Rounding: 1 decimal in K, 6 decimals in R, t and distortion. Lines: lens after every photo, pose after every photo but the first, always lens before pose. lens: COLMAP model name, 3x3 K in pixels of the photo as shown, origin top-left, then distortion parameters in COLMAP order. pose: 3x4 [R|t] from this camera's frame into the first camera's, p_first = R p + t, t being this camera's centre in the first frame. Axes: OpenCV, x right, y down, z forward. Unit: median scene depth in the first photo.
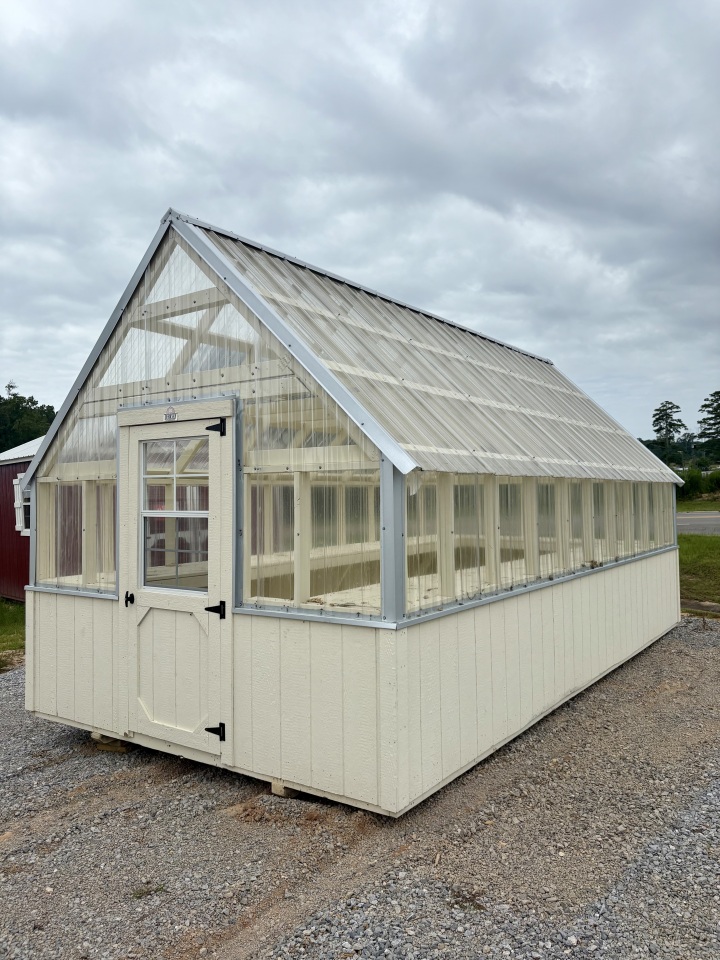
lens RADIAL K [[730.3, 0, 359.2], [0, 730.3, 472.5], [0, 0, 1]] dist [0.007139, -0.000503]
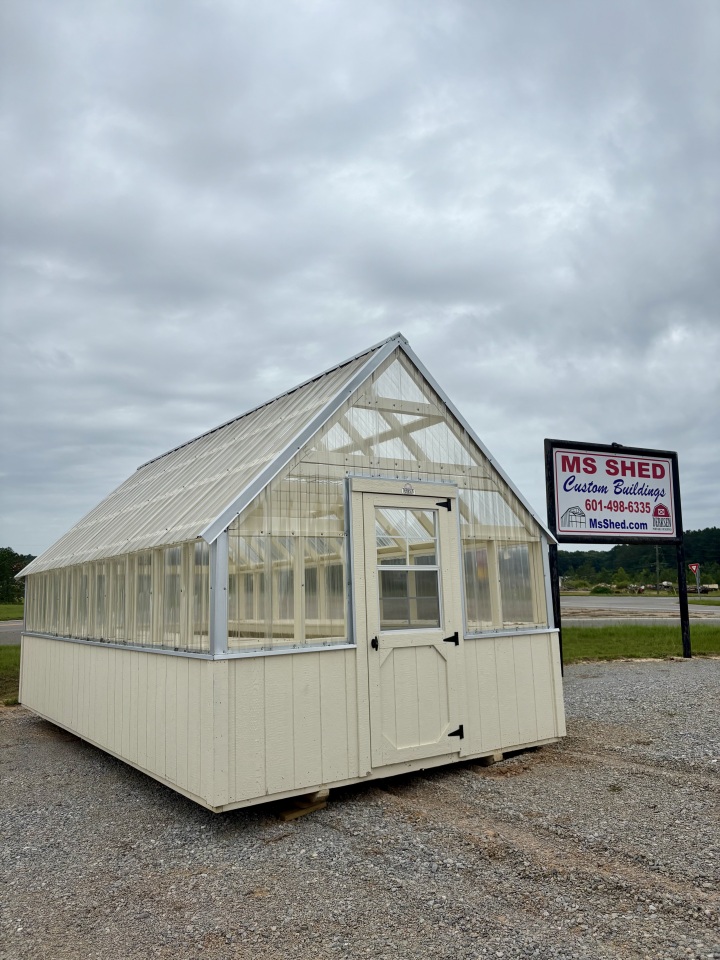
lens RADIAL K [[730.3, 0, 360.8], [0, 730.3, 484.4], [0, 0, 1]] dist [0.007139, -0.000503]
pose [[0.348418, 0.156453, 0.924190, -1.522932], [0.010261, 0.985276, -0.170662, 0.133609], [-0.937283, 0.068945, 0.341683, 0.672972]]
